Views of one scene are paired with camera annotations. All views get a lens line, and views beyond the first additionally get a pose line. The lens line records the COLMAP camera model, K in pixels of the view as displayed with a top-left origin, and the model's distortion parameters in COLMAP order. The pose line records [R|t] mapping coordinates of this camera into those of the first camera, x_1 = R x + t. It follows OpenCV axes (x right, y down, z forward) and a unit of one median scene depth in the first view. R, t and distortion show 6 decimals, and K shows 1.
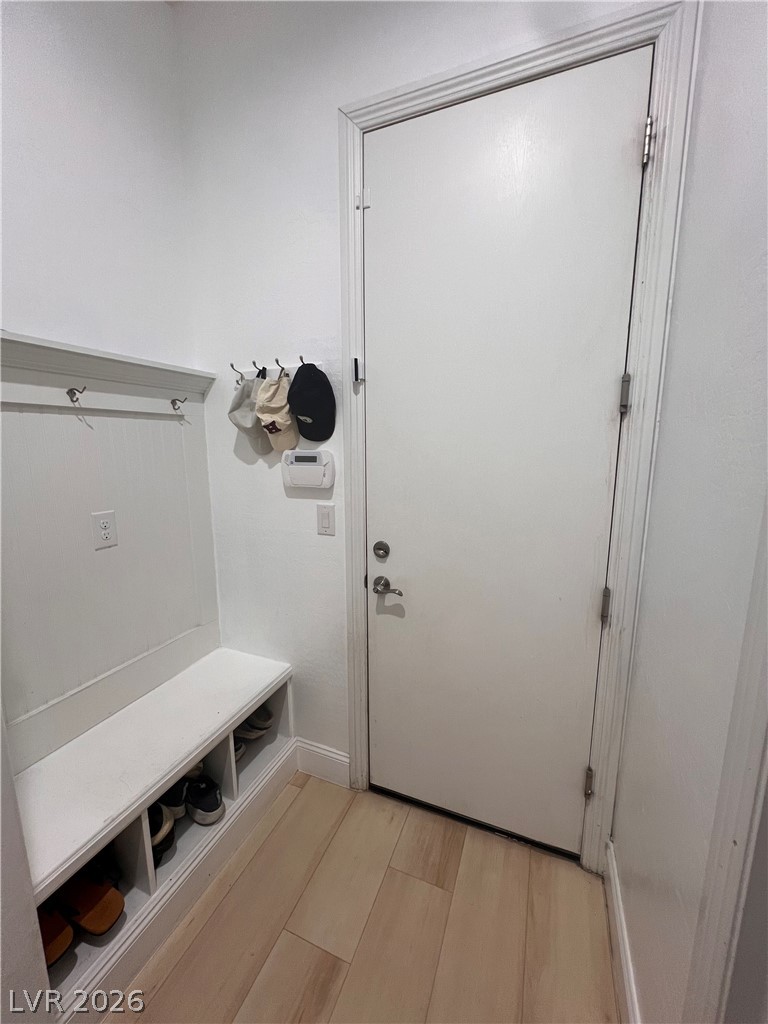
lens RADIAL K [[409.5, 0, 377.6], [0, 409.5, 515.6], [0, 0, 1]] dist [-0.001110, 0.000101]
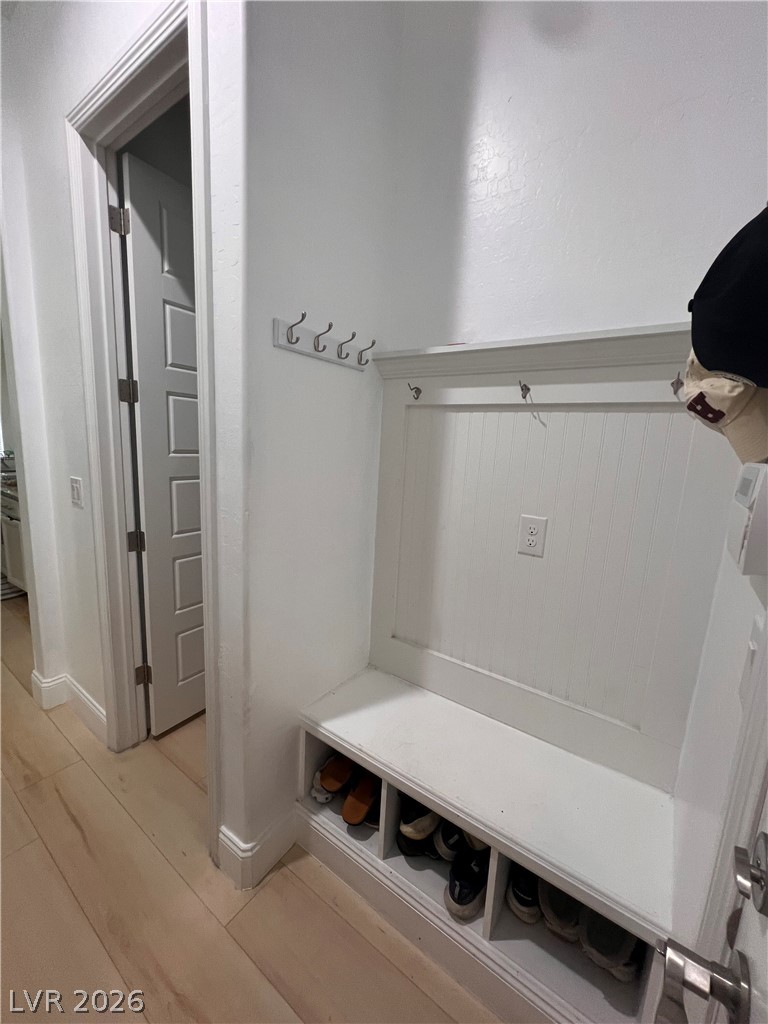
lens RADIAL K [[409.5, 0, 378.6], [0, 409.5, 507.8], [0, 0, 1]] dist [-0.001110, 0.000101]
pose [[-0.244363, 0.153005, -0.957536, 0.295762], [-0.199398, 0.958441, 0.204036, -0.149192], [0.948961, 0.240790, -0.203699, 0.877301]]
